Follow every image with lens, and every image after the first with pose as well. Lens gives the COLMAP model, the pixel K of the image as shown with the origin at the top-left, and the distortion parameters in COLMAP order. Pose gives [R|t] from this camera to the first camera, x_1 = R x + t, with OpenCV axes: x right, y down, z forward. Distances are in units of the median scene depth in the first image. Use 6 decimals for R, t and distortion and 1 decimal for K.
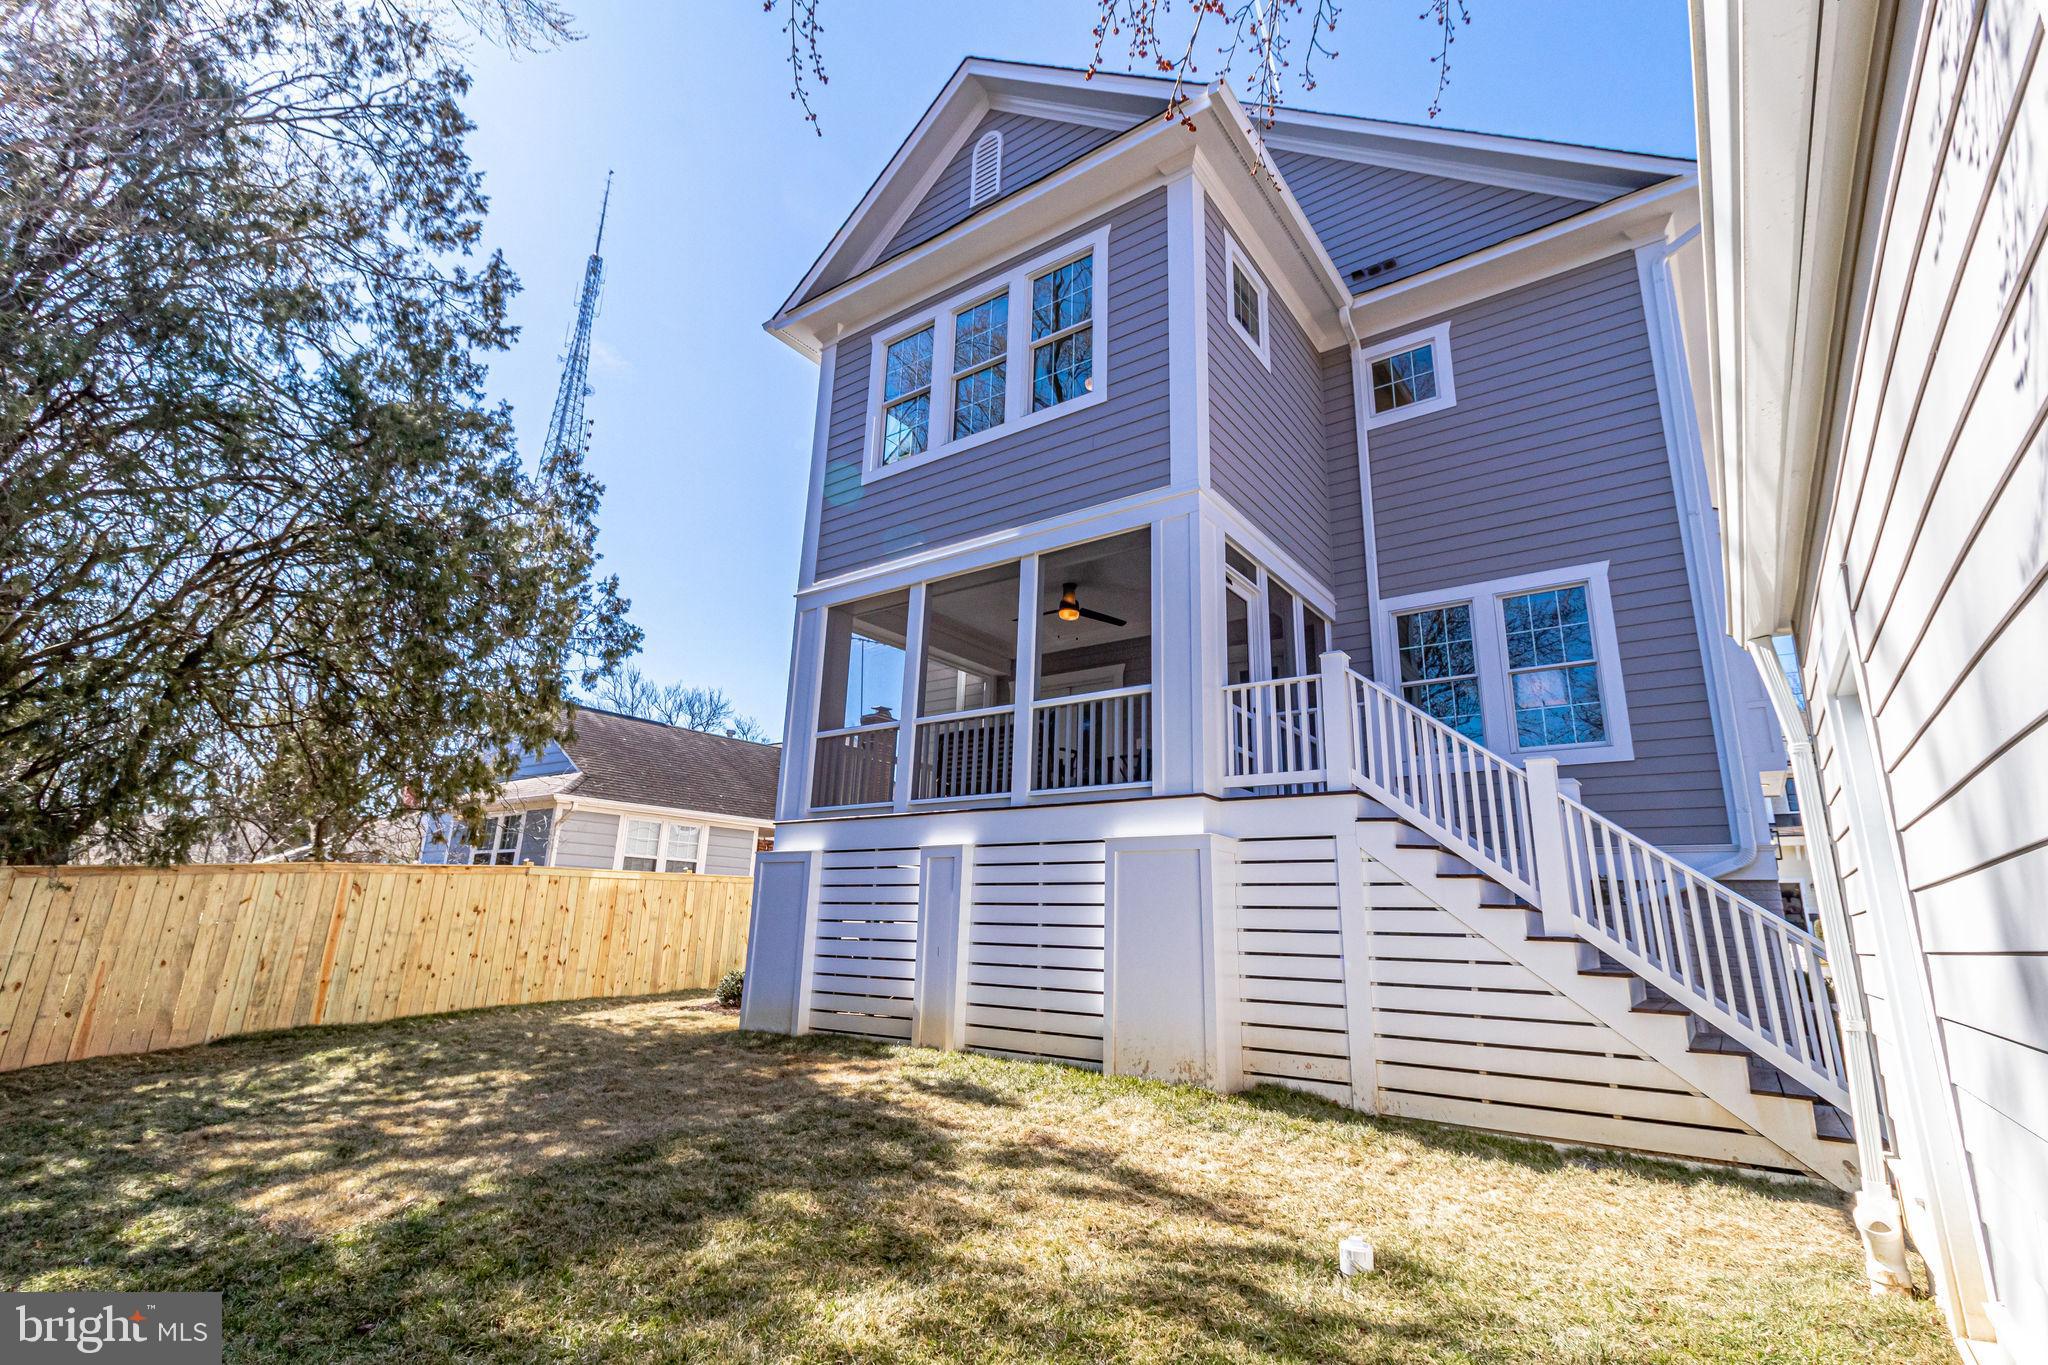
lens RADIAL K [[946.7, 0, 1025.2], [0, 946.7, 665.7], [0, 0, 1]] dist [-0.000114, 0.001366]
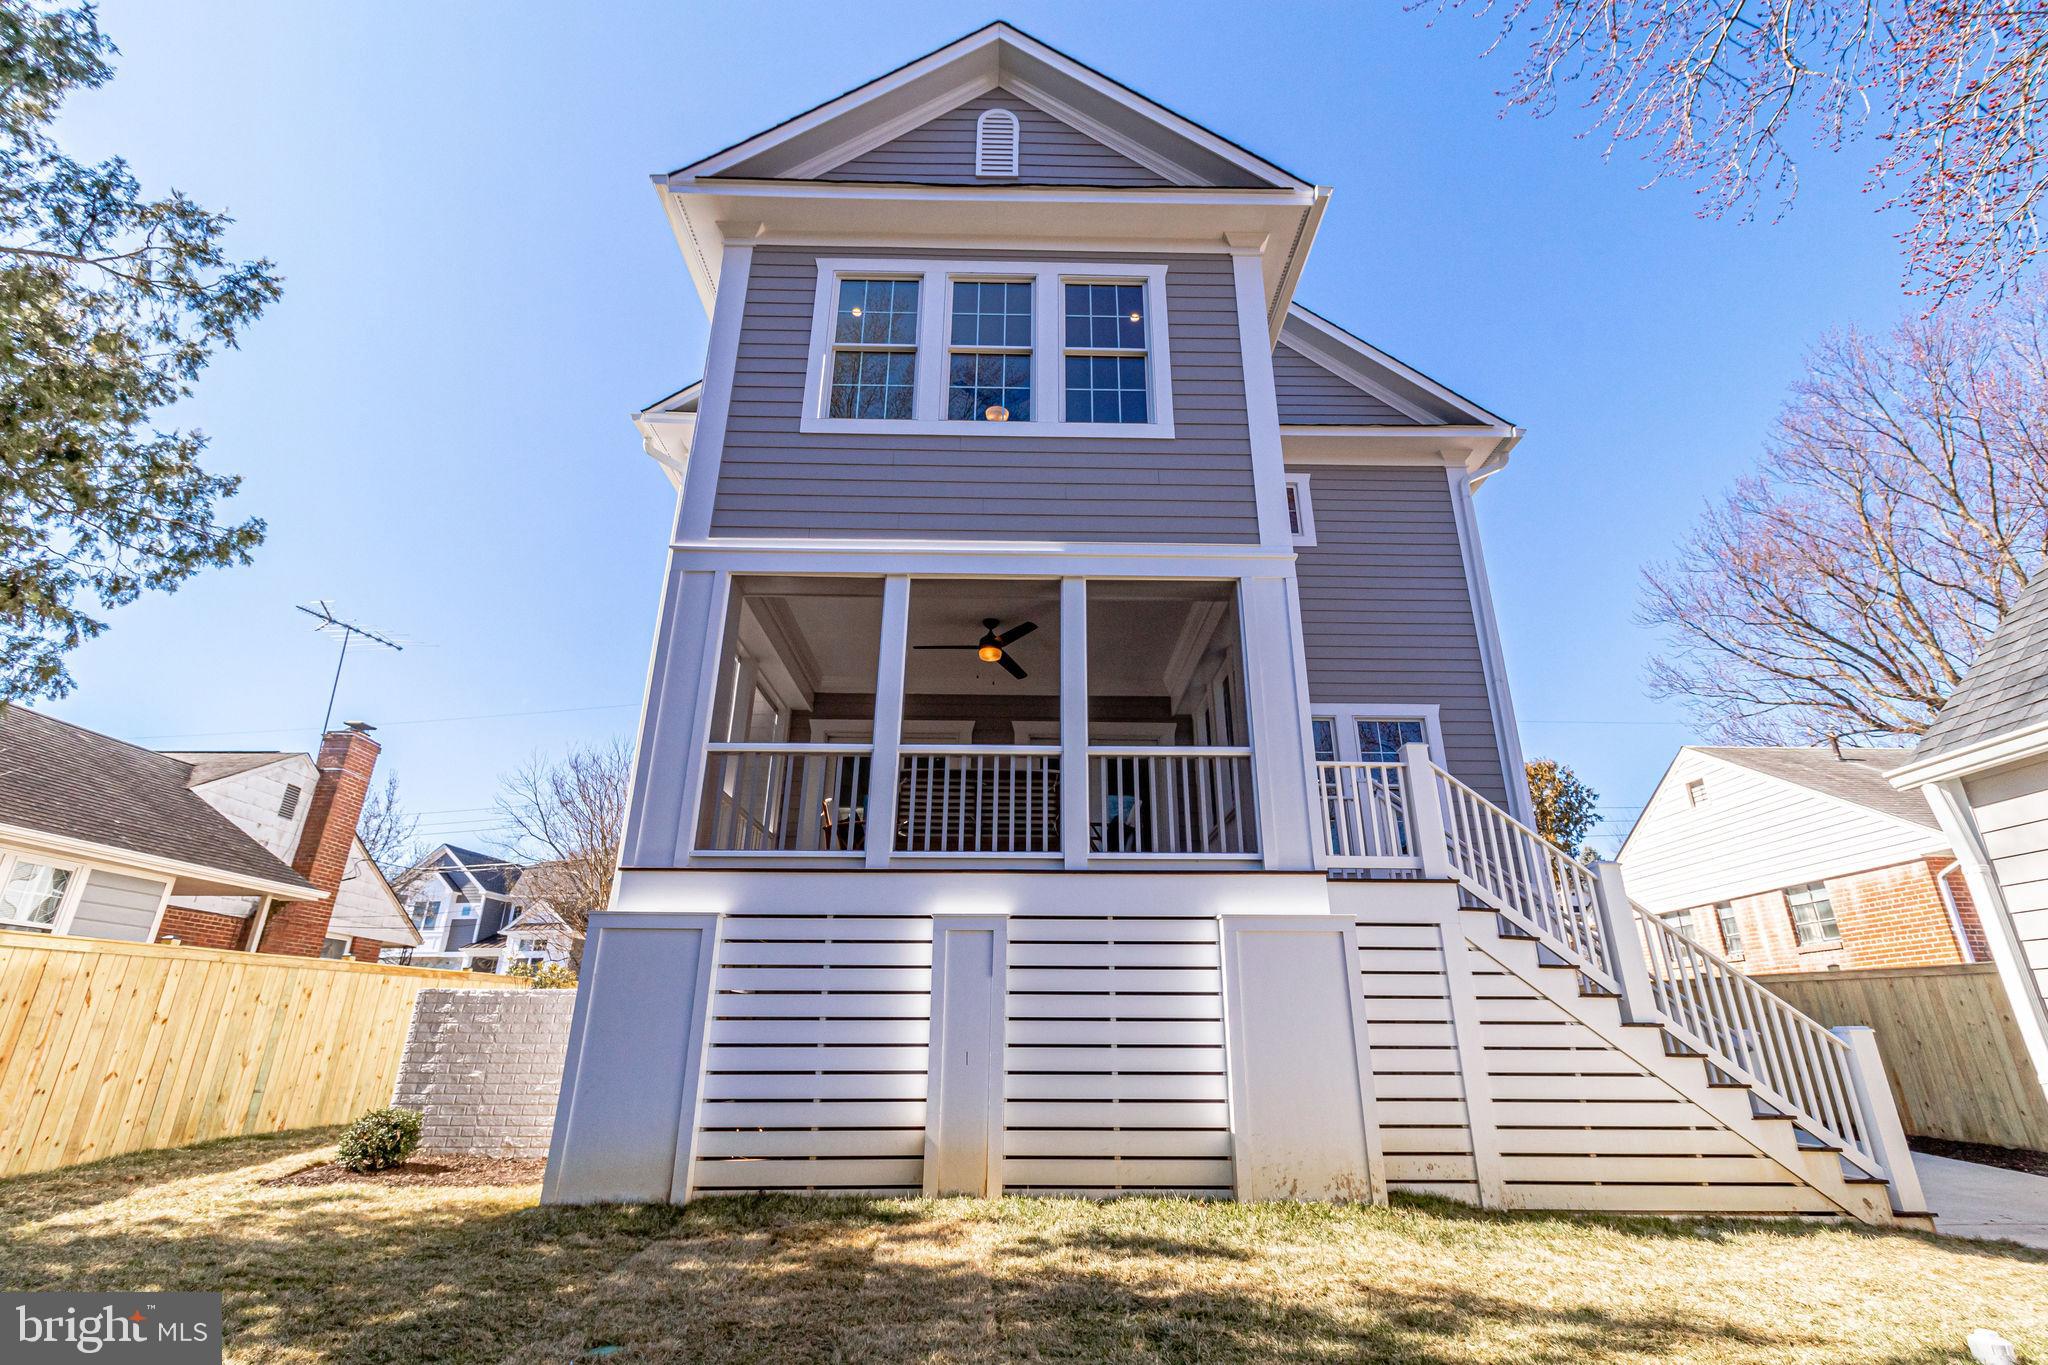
lens RADIAL K [[916.7, 0, 1034.3], [0, 916.7, 673.7], [0, 0, 1]] dist [0.001222, 0.000013]
pose [[0.800036, 0.196296, 0.566931, -0.506337], [-0.146770, 0.980283, -0.132298, 0.089695], [-0.581723, 0.022635, 0.813072, 0.363317]]
